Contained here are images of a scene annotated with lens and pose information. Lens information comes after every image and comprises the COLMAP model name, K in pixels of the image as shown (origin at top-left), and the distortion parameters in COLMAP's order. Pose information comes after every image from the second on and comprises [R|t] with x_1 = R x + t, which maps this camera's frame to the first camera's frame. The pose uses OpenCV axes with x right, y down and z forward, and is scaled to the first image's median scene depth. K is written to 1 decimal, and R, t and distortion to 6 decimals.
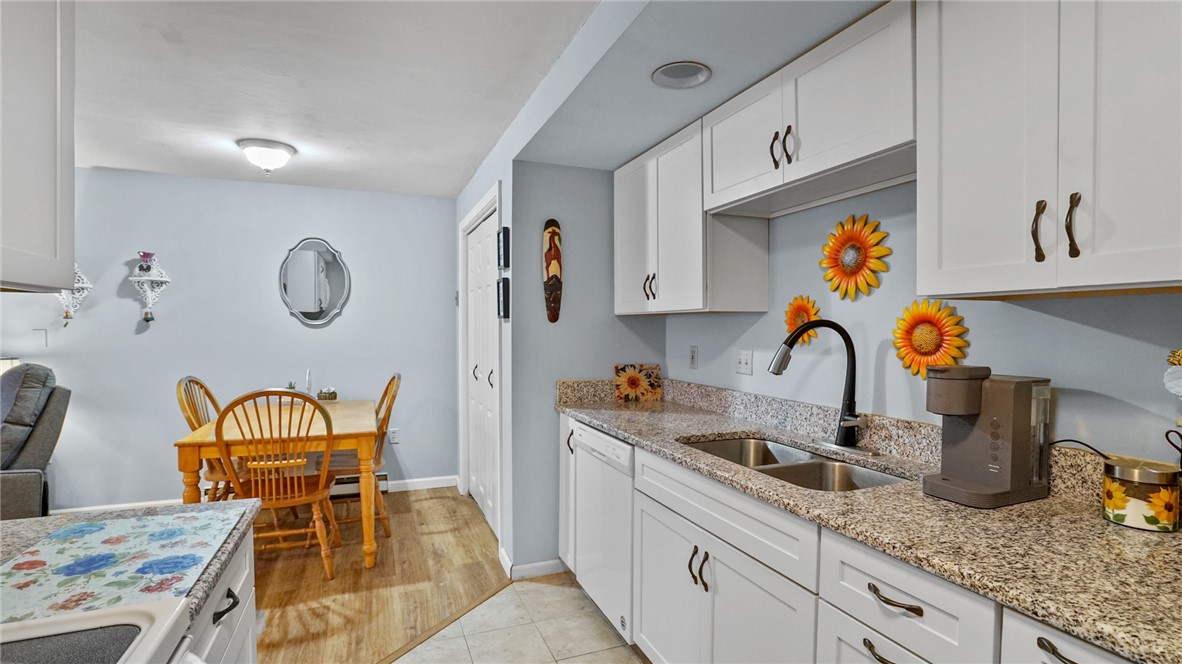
lens RADIAL K [[551.3, 0, 612.3], [0, 551.3, 328.7], [0, 0, 1]] dist [-0.048945, 0.014867]
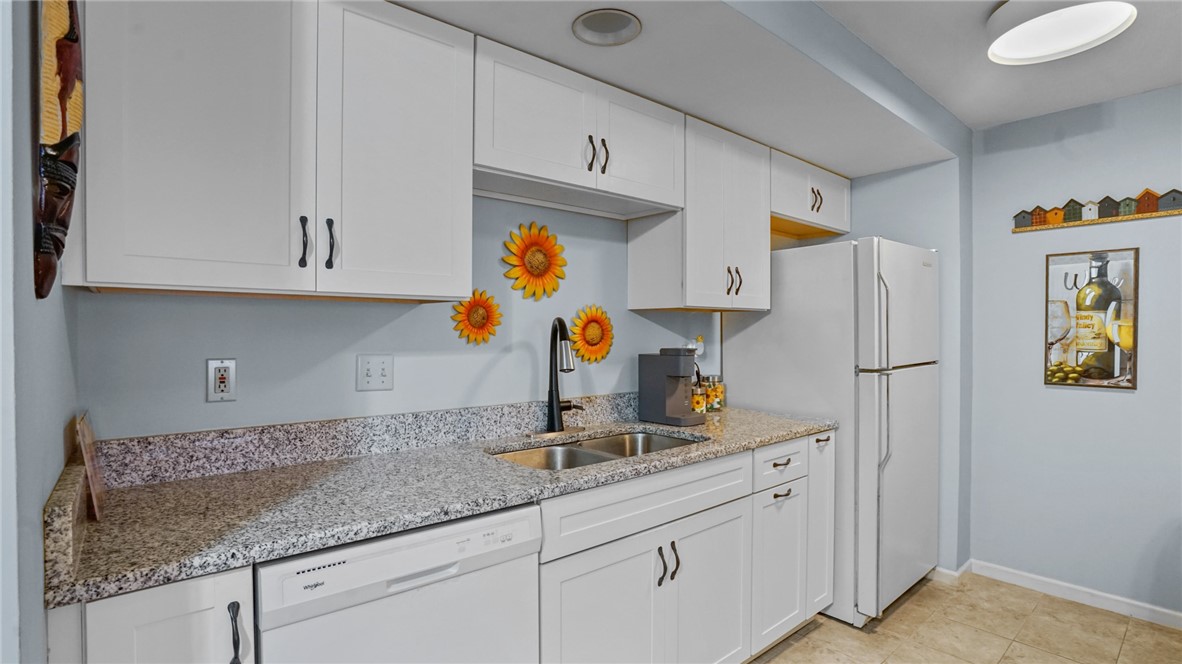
lens RADIAL K [[551.3, 0, 584.0], [0, 551.3, 335.3], [0, 0, 1]] dist [-0.048945, 0.014867]
pose [[-0.269668, -0.011730, 0.962882, -1.171867], [0.000213, 0.999925, 0.012241, 0.008519], [-0.962953, 0.003506, -0.269645, 2.176868]]
